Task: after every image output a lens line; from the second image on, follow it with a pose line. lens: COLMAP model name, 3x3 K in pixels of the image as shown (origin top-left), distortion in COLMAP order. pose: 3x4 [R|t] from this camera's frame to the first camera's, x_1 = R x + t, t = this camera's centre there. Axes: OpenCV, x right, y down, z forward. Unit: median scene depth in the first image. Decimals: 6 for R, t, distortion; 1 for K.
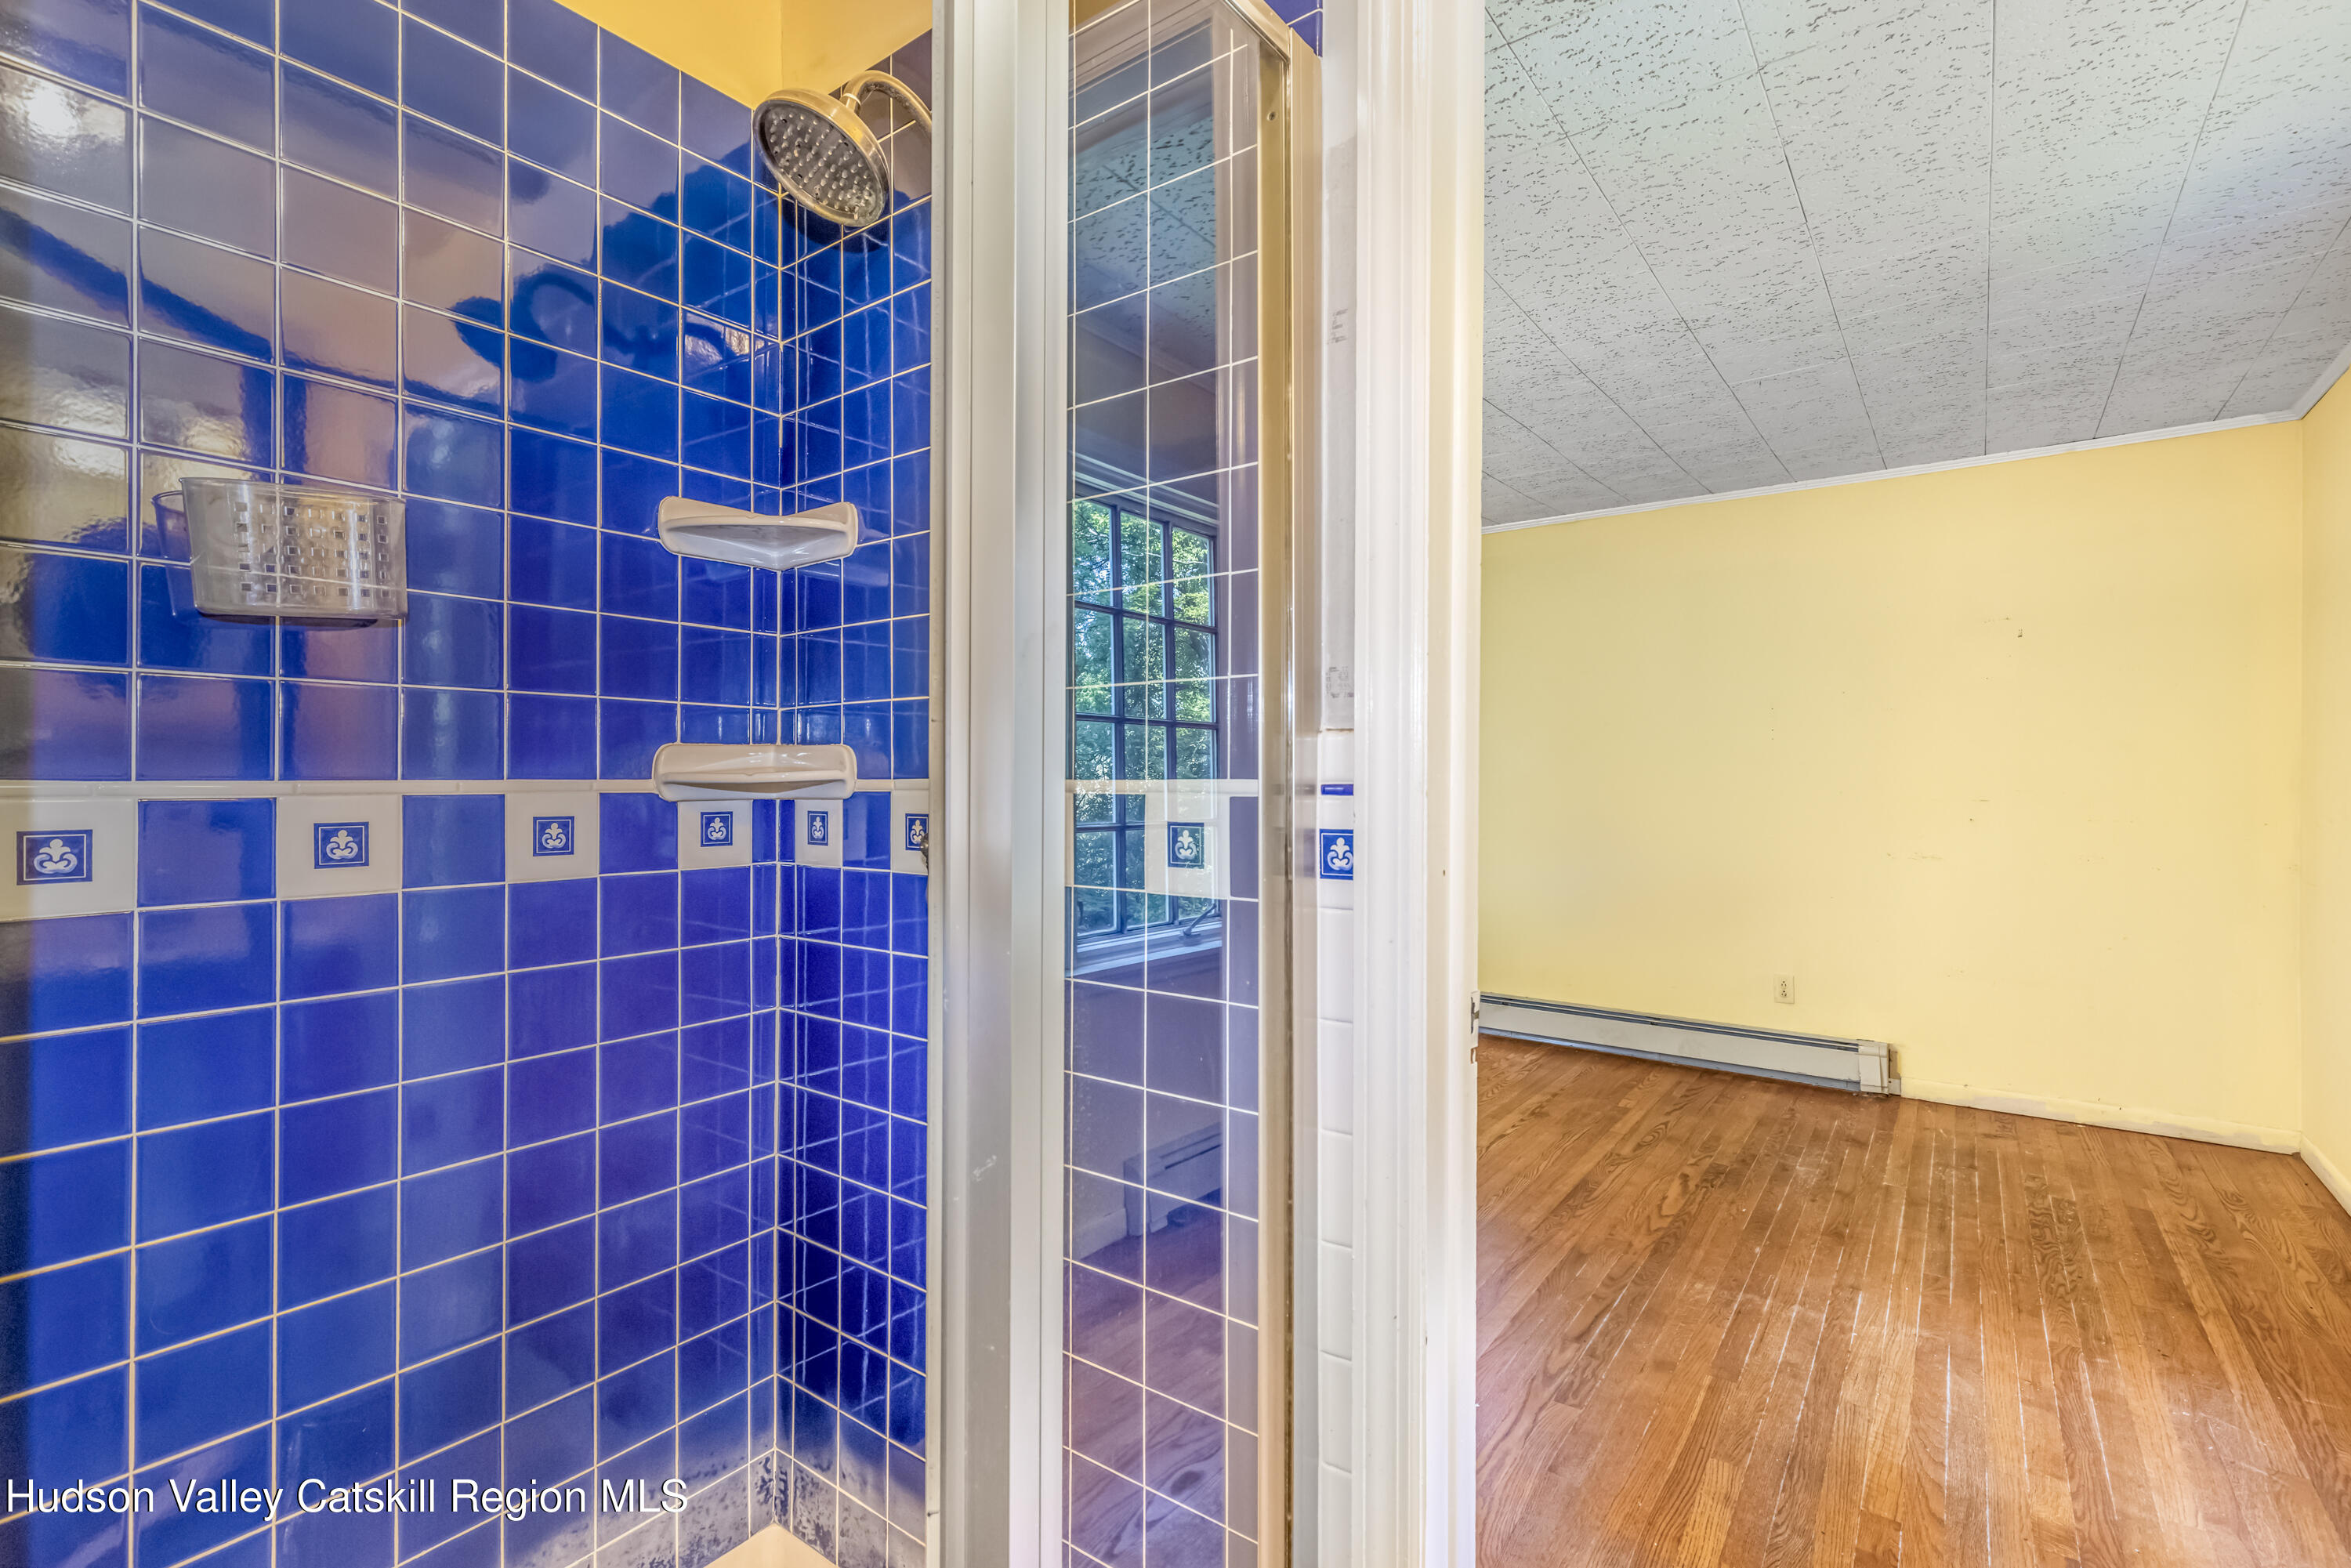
lens RADIAL K [[1093.2, 0, 1179.1], [0, 1093.2, 781.4], [0, 0, 1]] dist [0.005690, 0.000894]
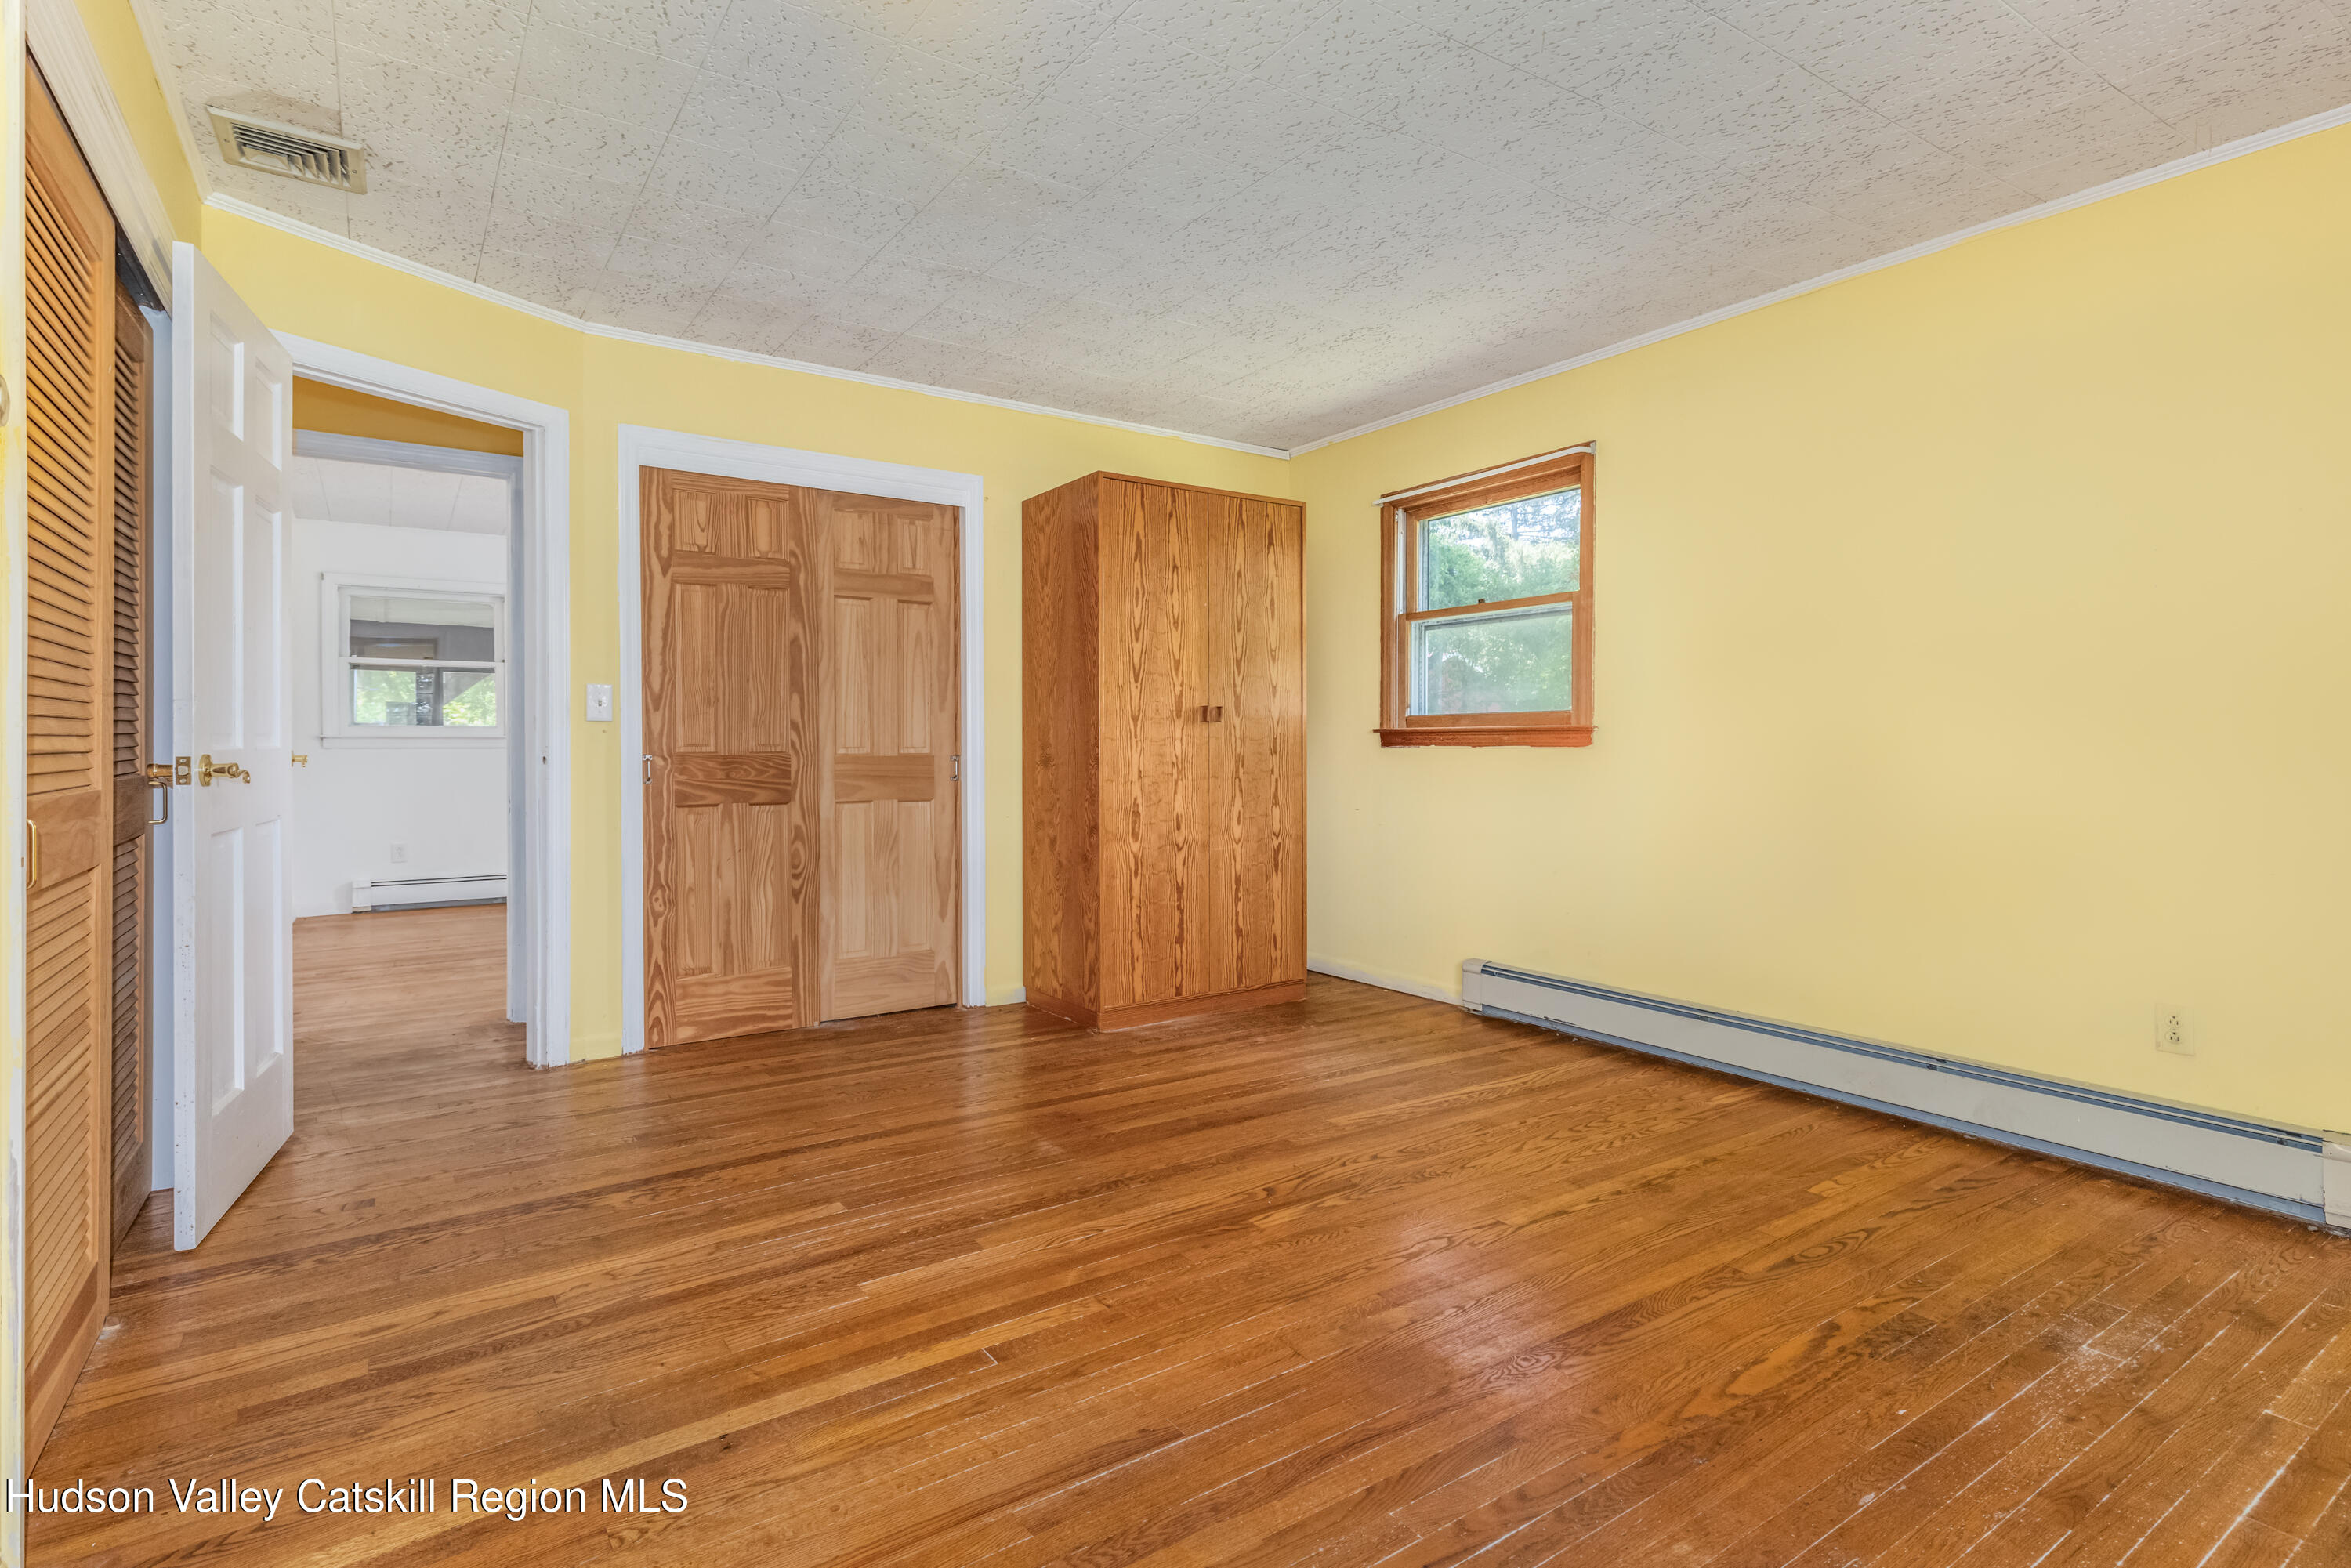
lens RADIAL K [[1148.0, 0, 1167.6], [0, 1148.0, 764.9], [0, 0, 1]] dist [0.004309, 0.000596]
pose [[0.936041, 0.004024, -0.351868, 0.314004], [-0.002721, 0.999987, 0.004198, 0.056916], [0.351880, -0.002973, 0.936040, 0.282355]]
